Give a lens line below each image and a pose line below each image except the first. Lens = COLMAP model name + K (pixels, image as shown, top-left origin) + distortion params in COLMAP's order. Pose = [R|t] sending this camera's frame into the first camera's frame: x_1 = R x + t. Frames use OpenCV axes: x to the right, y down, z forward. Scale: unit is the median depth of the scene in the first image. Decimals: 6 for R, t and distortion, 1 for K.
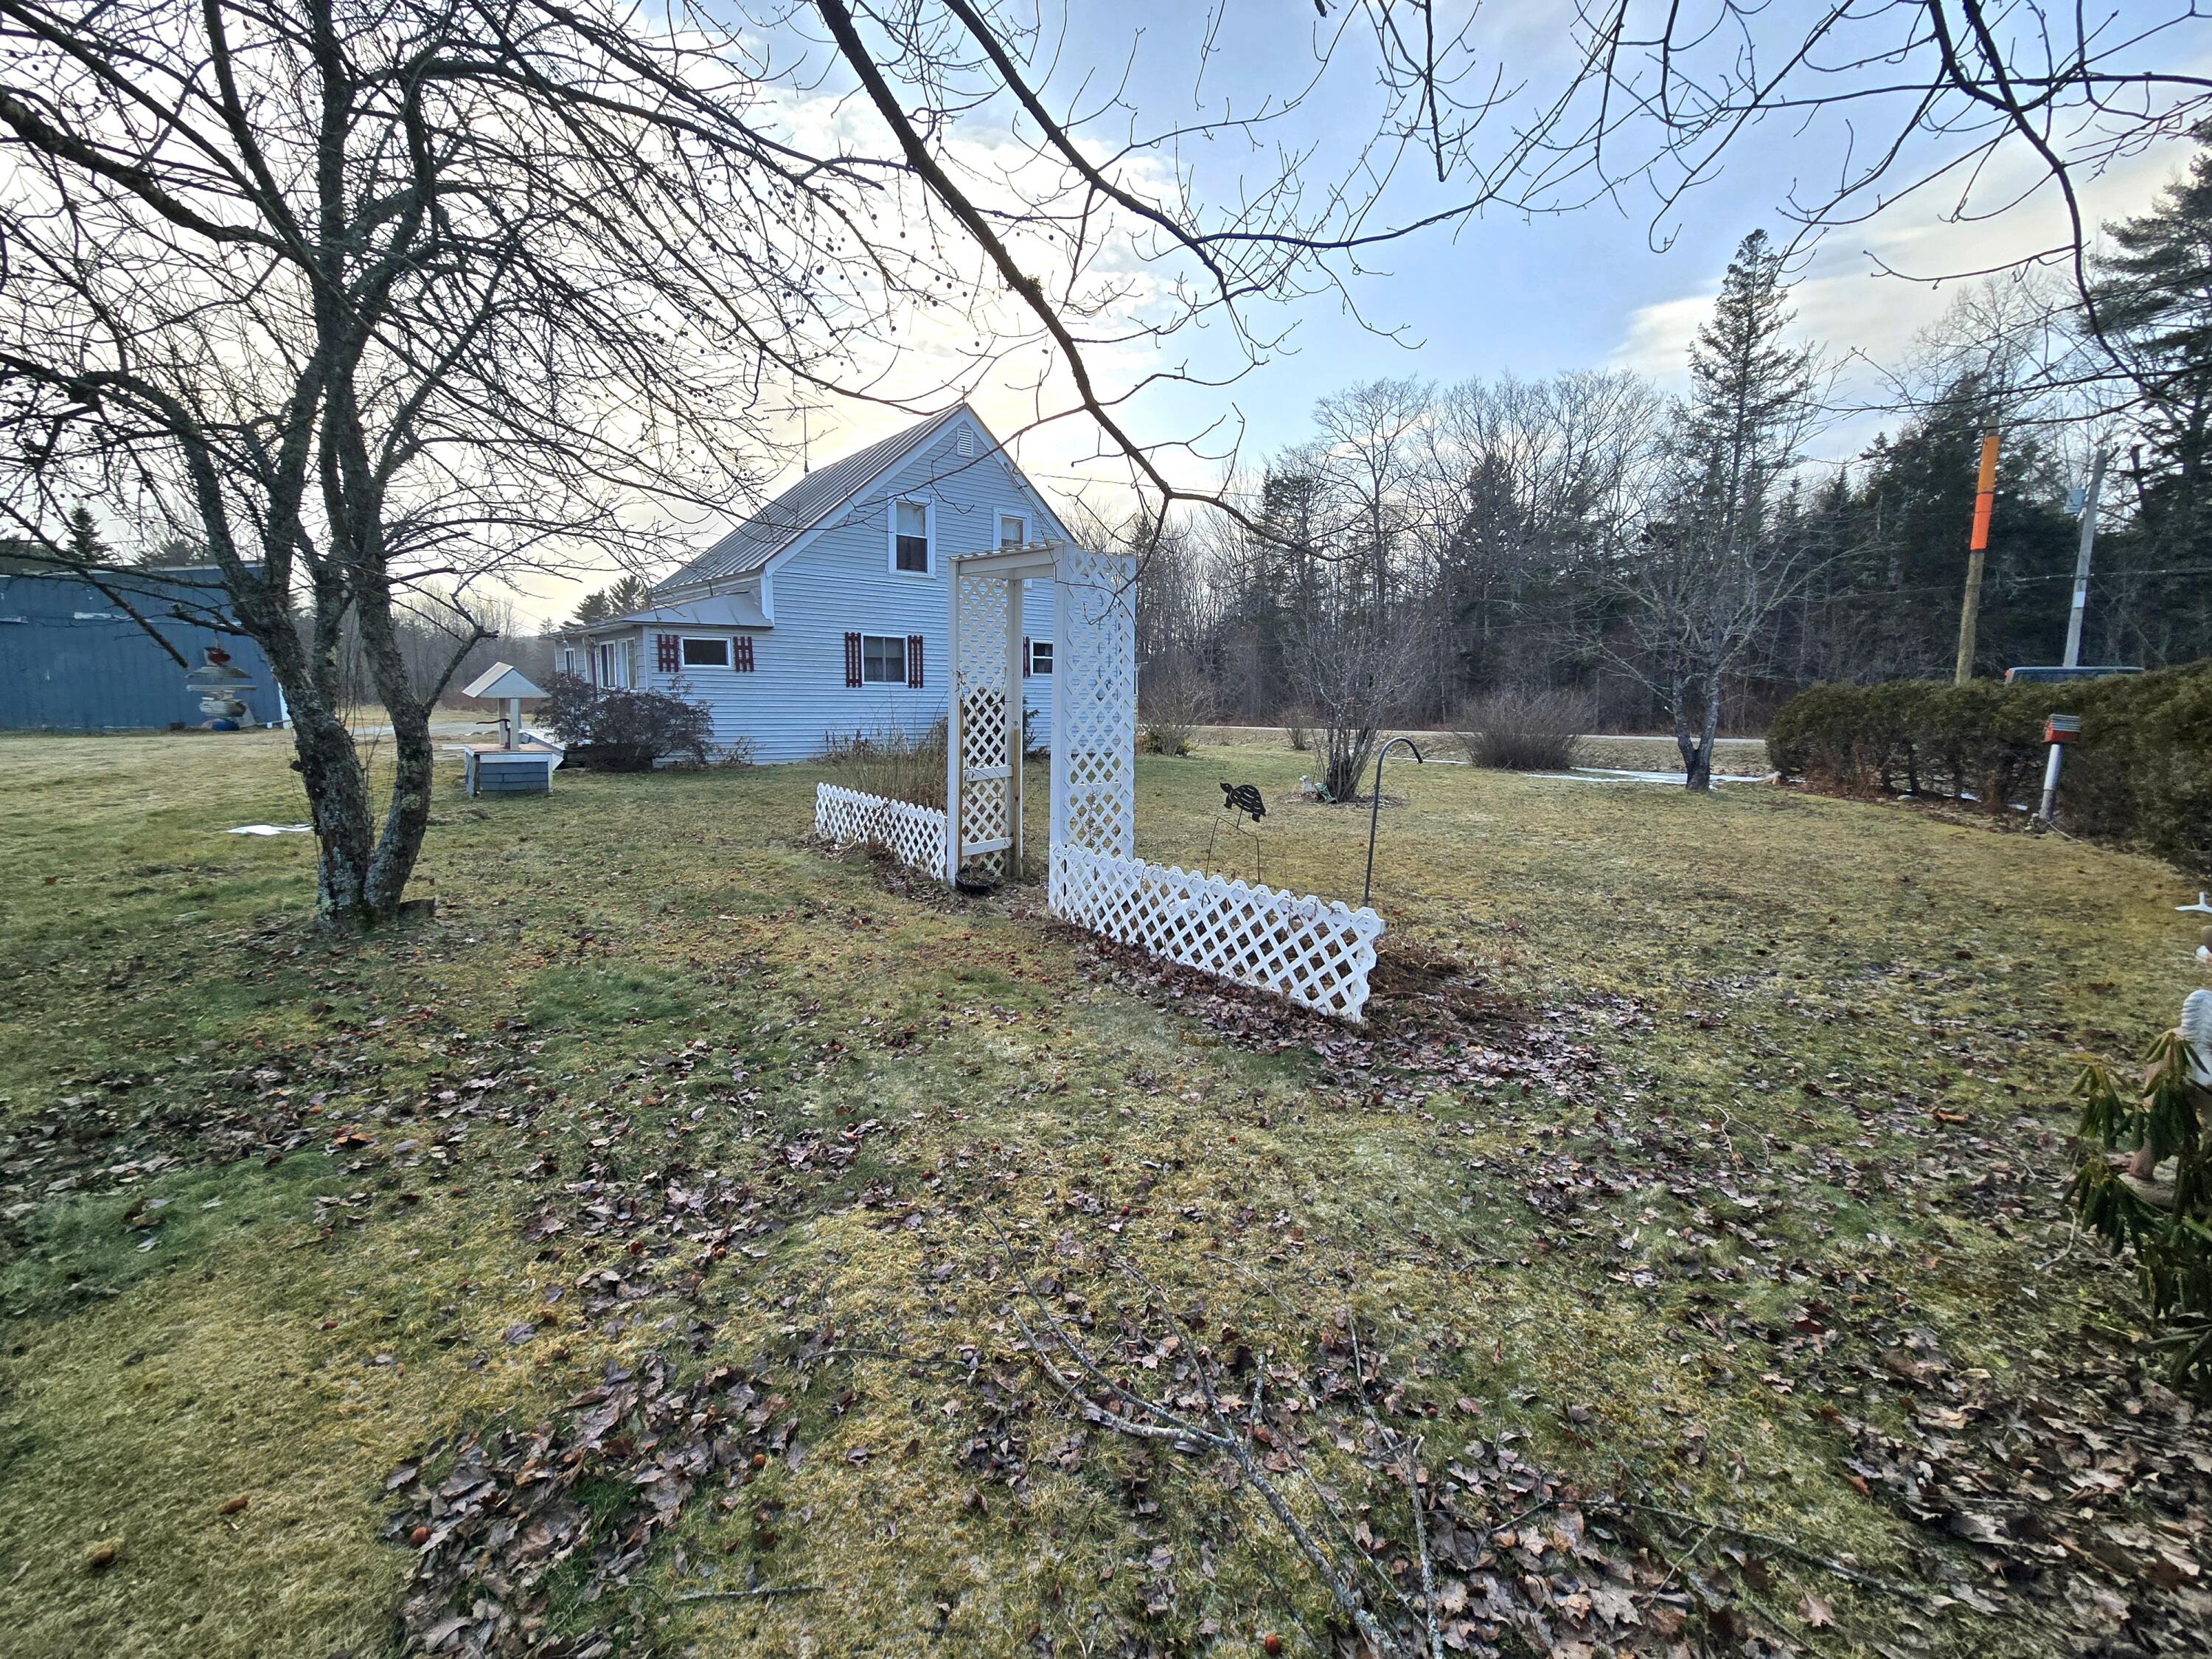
lens RADIAL K [[900.3, 0, 1113.8], [0, 900.3, 809.7], [0, 0, 1]] dist [-0.003293, -0.000551]
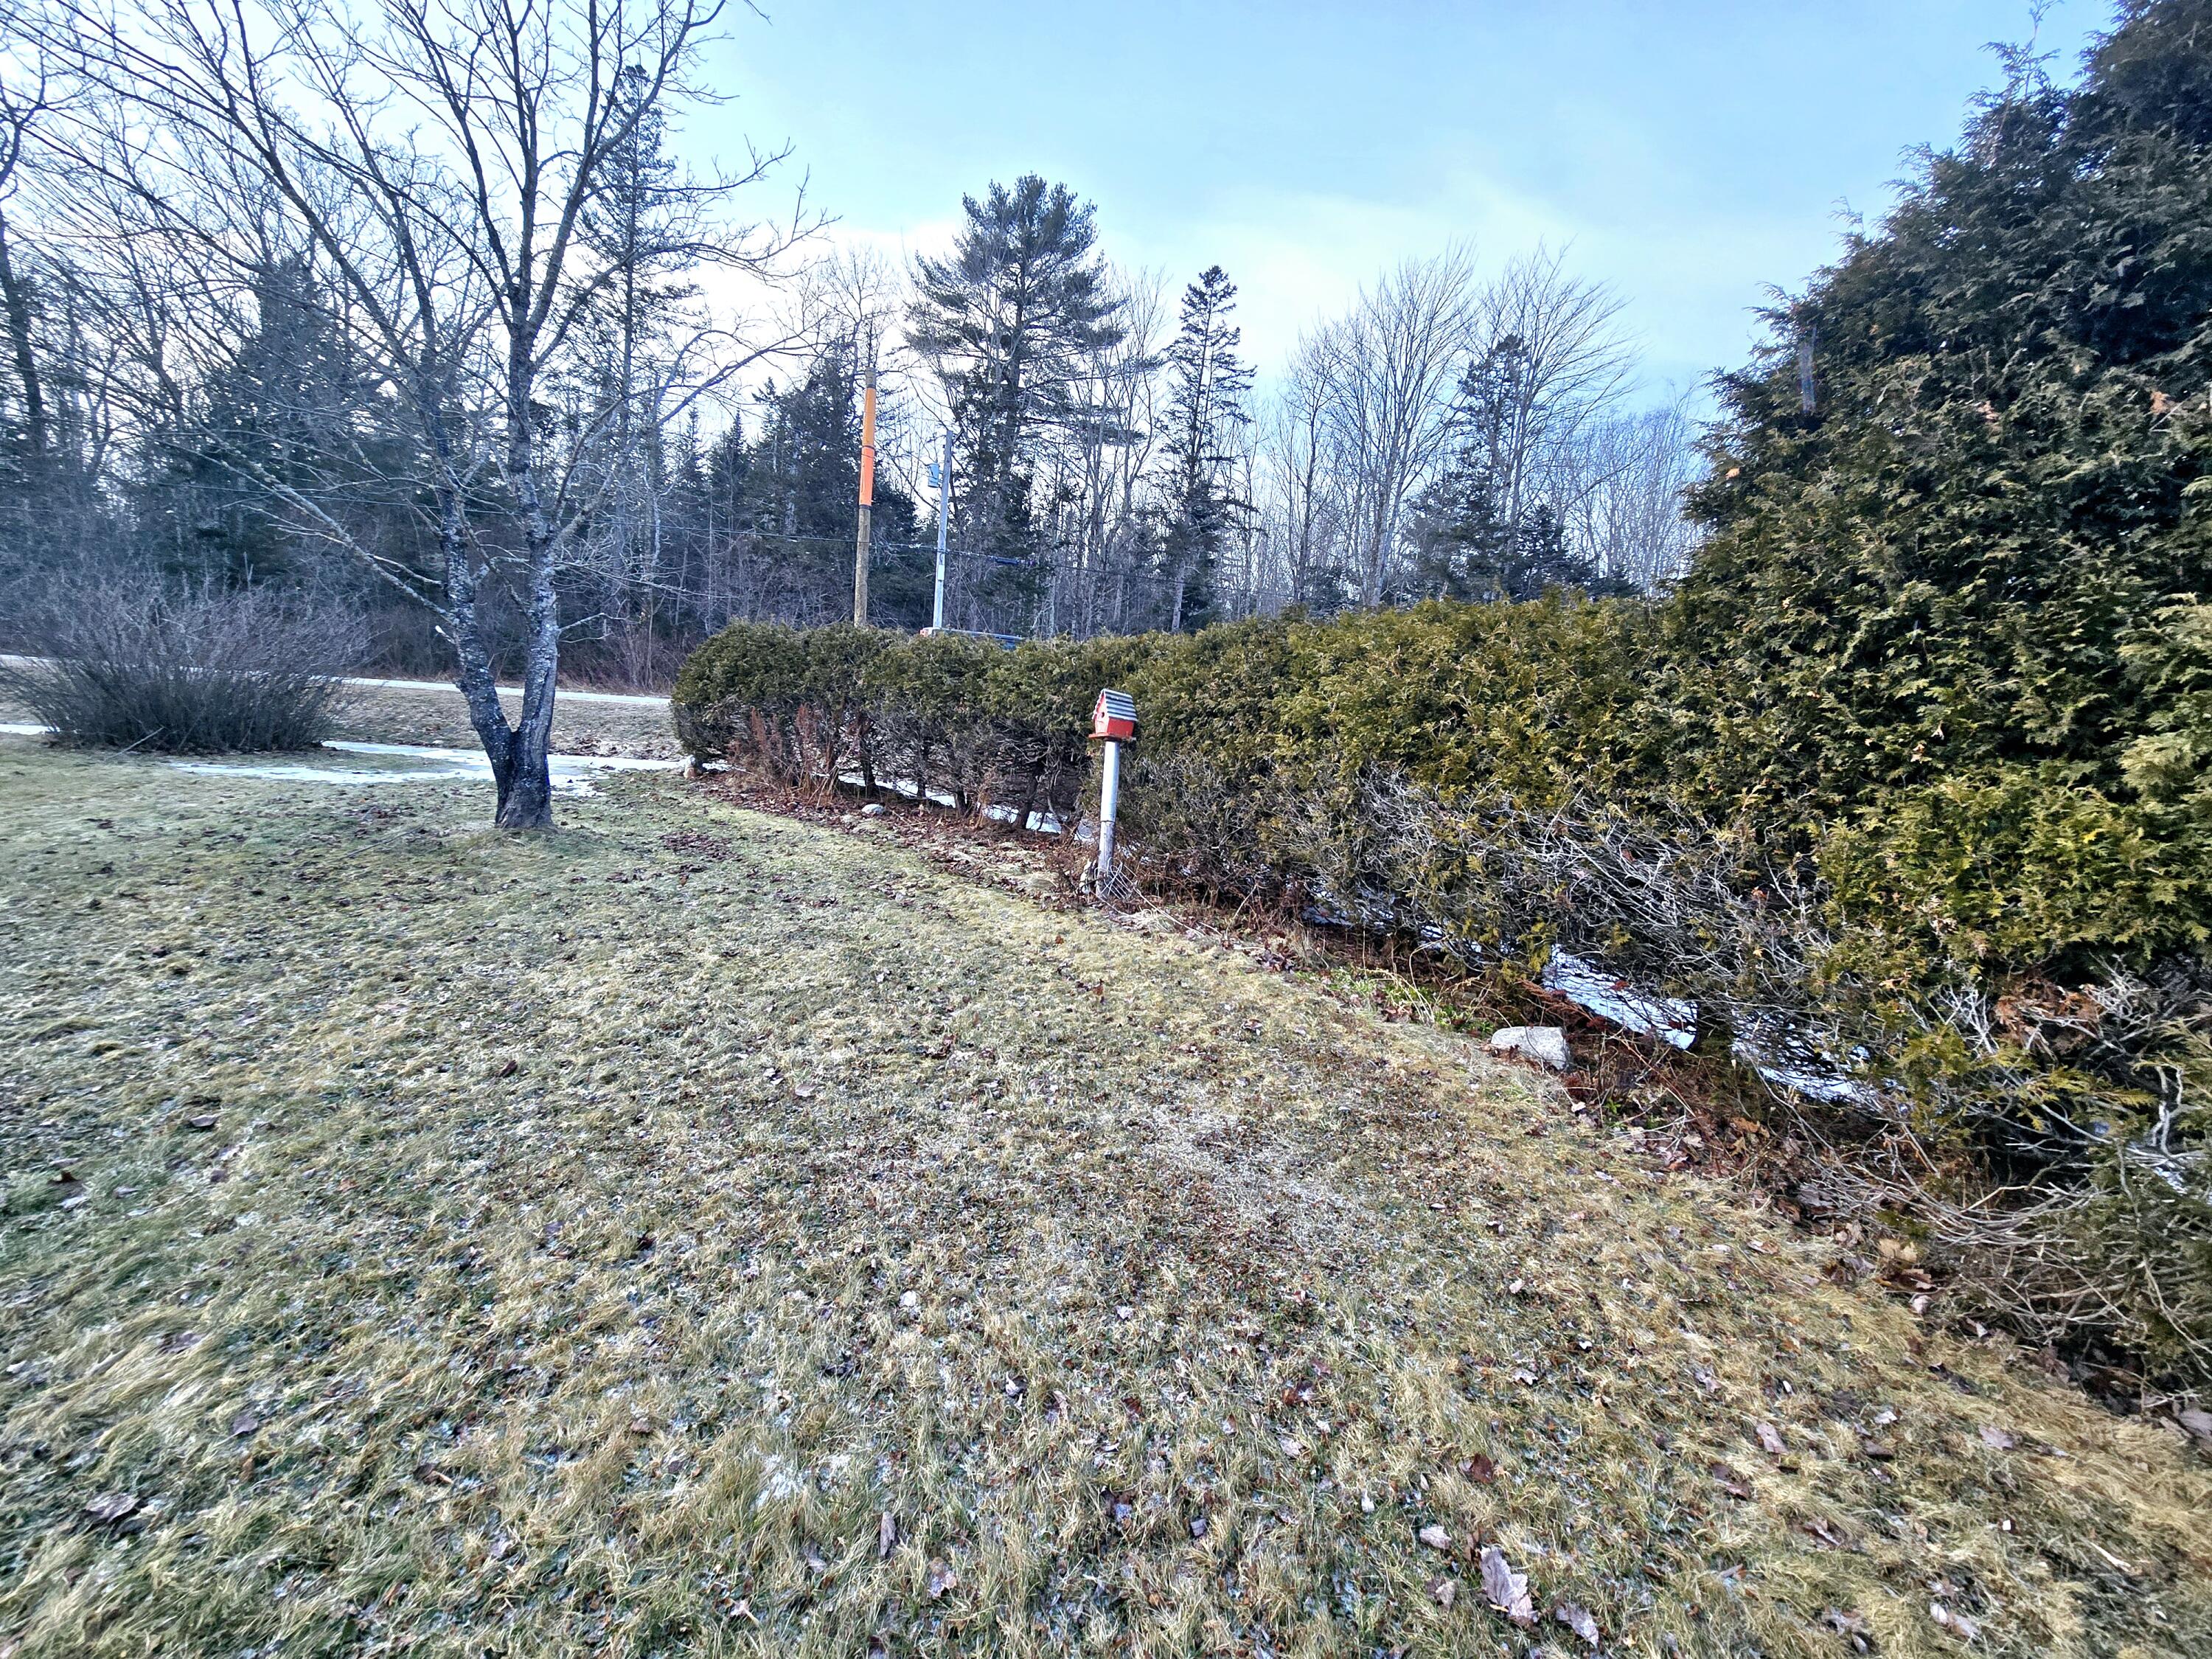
lens RADIAL K [[900.3, 0, 1113.8], [0, 900.3, 809.7], [0, 0, 1]] dist [-0.003293, -0.000551]
pose [[0.481591, -0.077441, 0.872968, 0.288581], [0.025121, 0.996899, 0.074576, -0.038807], [-0.876036, -0.013985, 0.482043, 0.382685]]
